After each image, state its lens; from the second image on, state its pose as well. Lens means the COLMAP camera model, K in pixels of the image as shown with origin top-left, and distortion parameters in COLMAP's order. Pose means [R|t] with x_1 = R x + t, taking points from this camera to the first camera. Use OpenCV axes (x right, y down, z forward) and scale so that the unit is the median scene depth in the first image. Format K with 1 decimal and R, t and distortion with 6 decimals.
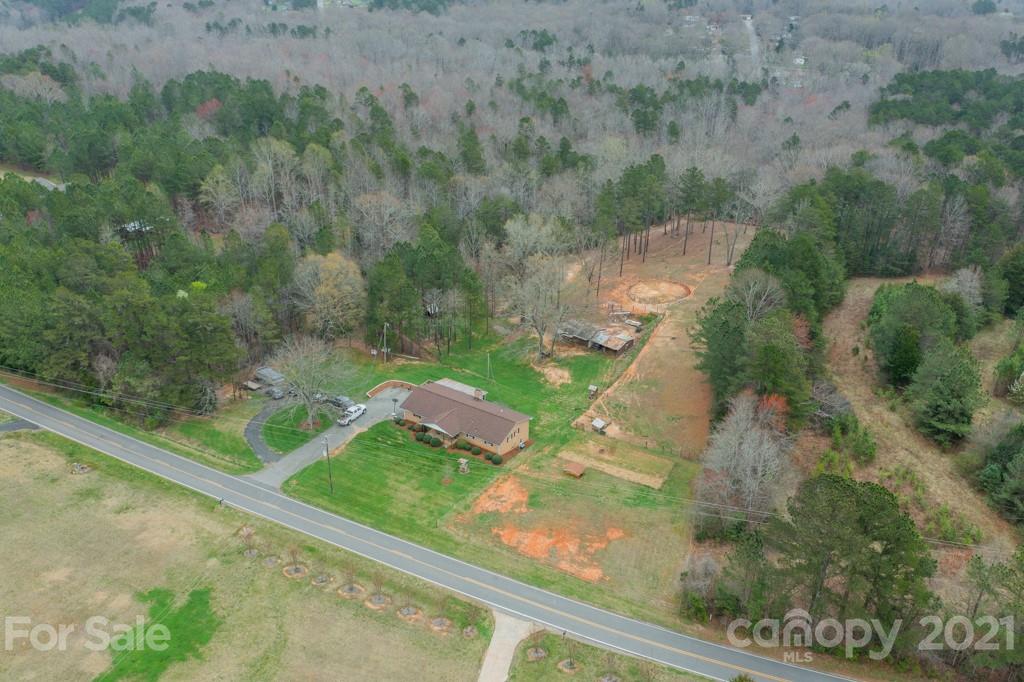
lens RADIAL K [[806.3, 0, 504.4], [0, 806.3, 334.9], [0, 0, 1]] dist [-0.005234, -0.001397]
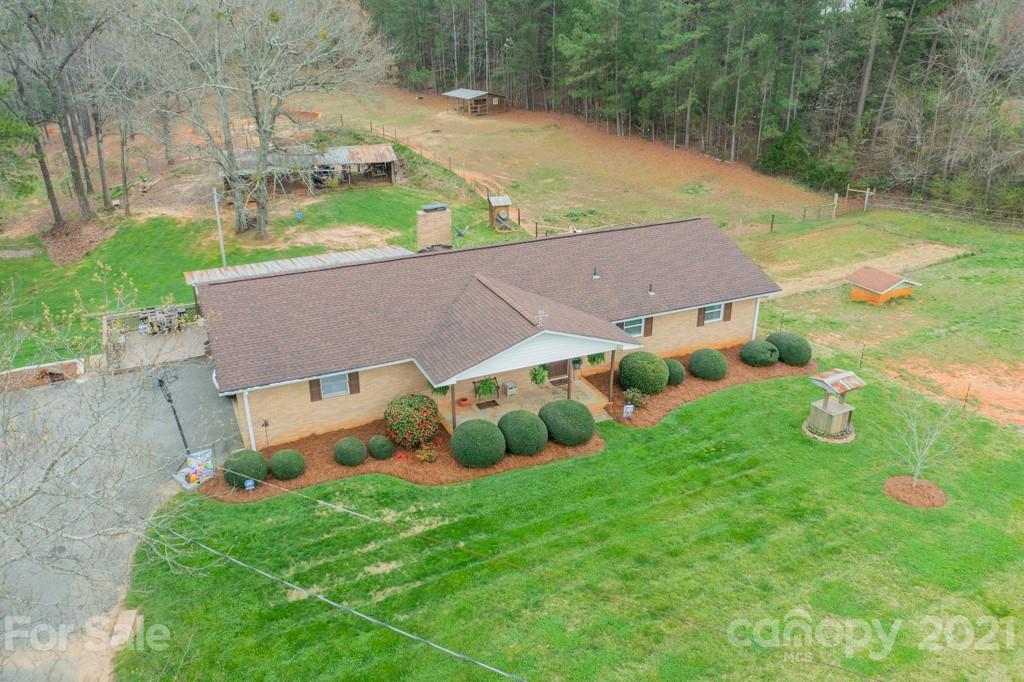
lens RADIAL K [[806.3, 0, 504.4], [0, 806.3, 334.9], [0, 0, 1]] dist [-0.005234, -0.001397]
pose [[0.542466, -0.344461, 0.766210, -0.185425], [0.380718, 0.913834, 0.141284, 0.064344], [-0.748855, 0.215068, 0.626866, 0.704521]]
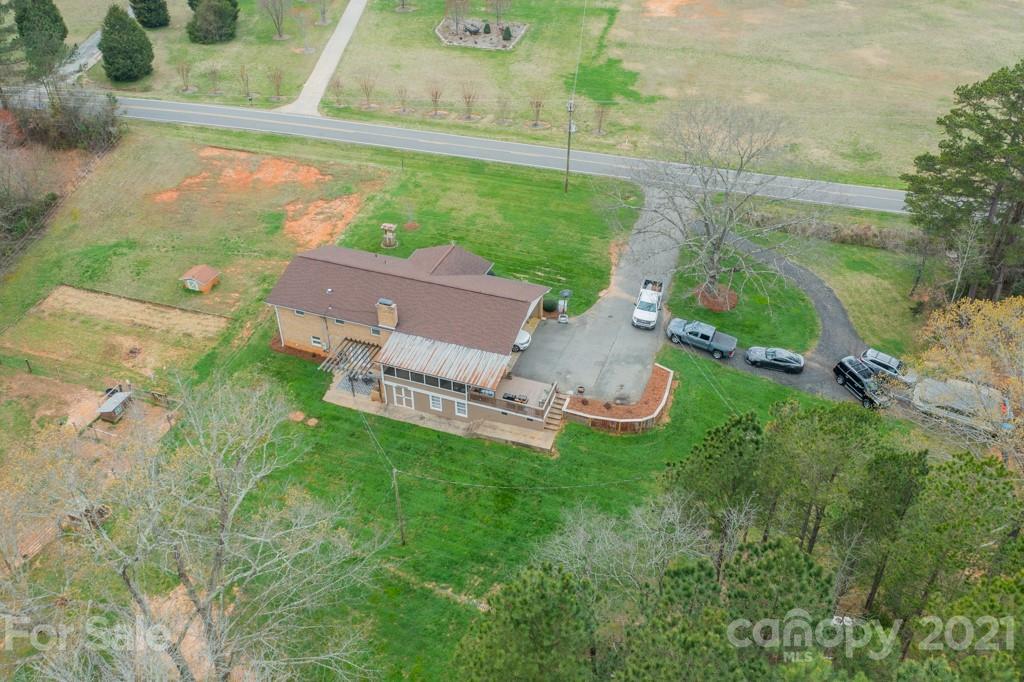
lens RADIAL K [[809.4, 0, 507.5], [0, 809.4, 340.7], [0, 0, 1]] dist [-0.008369, -0.007798]
pose [[-0.973862, 0.123978, -0.190320, -0.008239], [-0.110404, 0.473889, 0.873636, -0.260386], [0.198502, 0.871814, -0.447815, 1.029382]]
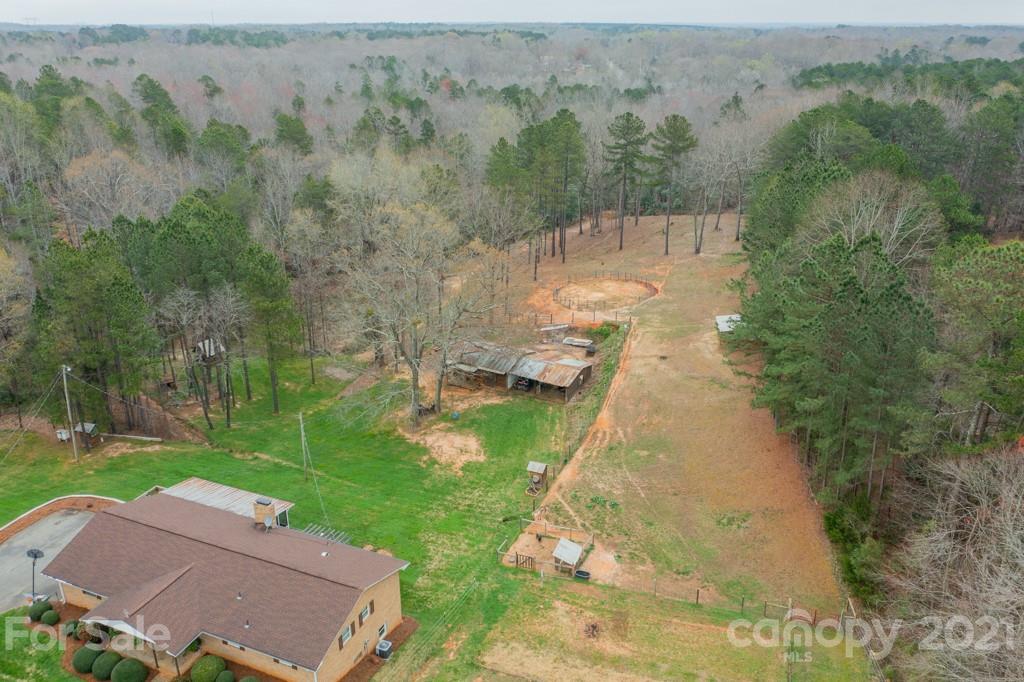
lens RADIAL K [[806.3, 0, 504.4], [0, 806.3, 334.9], [0, 0, 1]] dist [-0.005234, -0.001397]
pose [[0.984406, -0.071931, 0.160533, 0.021622], [0.086558, 0.992523, -0.086057, 0.026534], [-0.153143, 0.098611, 0.983272, 0.498012]]
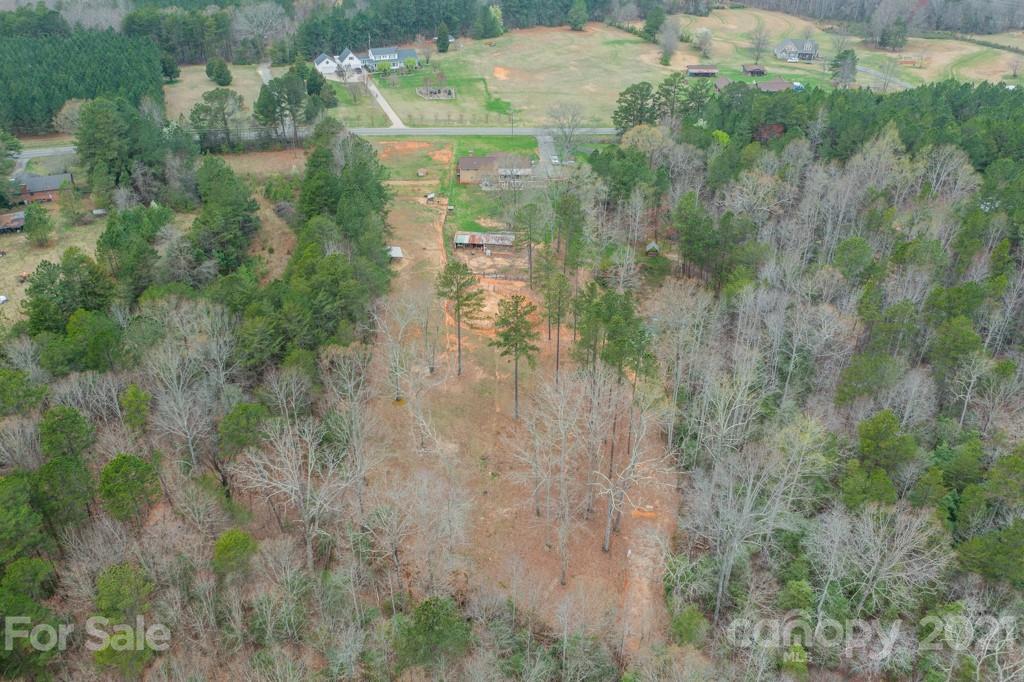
lens RADIAL K [[809.4, 0, 507.5], [0, 809.4, 340.7], [0, 0, 1]] dist [-0.008369, -0.007798]
pose [[-0.835544, 0.279205, -0.473193, 0.705010], [-0.258905, 0.559547, 0.787322, -0.874829], [0.484598, 0.780353, -0.395238, 1.643789]]
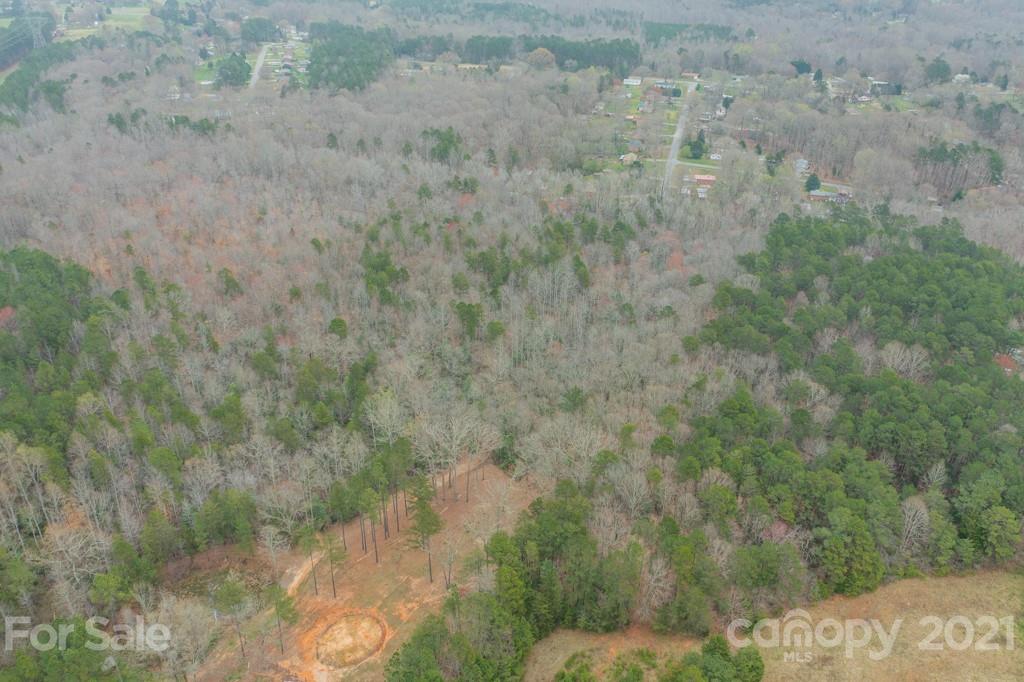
lens RADIAL K [[809.4, 0, 507.5], [0, 809.4, 340.7], [0, 0, 1]] dist [-0.008369, -0.007798]
pose [[0.999862, 0.004001, -0.016128, 0.458127], [-0.003492, 0.999498, 0.031491, -0.515101], [0.016246, -0.031430, 0.999374, 0.075046]]
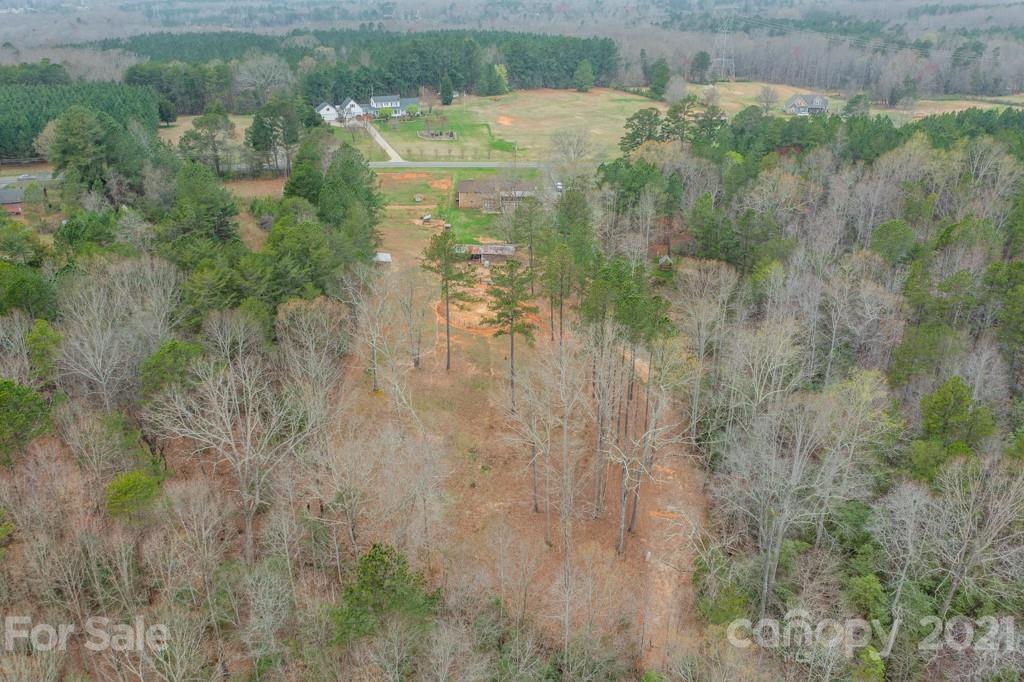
lens RADIAL K [[809.4, 0, 507.5], [0, 809.4, 340.7], [0, 0, 1]] dist [-0.008369, -0.007798]
pose [[-0.841920, 0.217709, -0.493734, 0.666681], [-0.248053, 0.656436, 0.712434, -0.719090], [0.479207, 0.722285, -0.498663, 1.691876]]
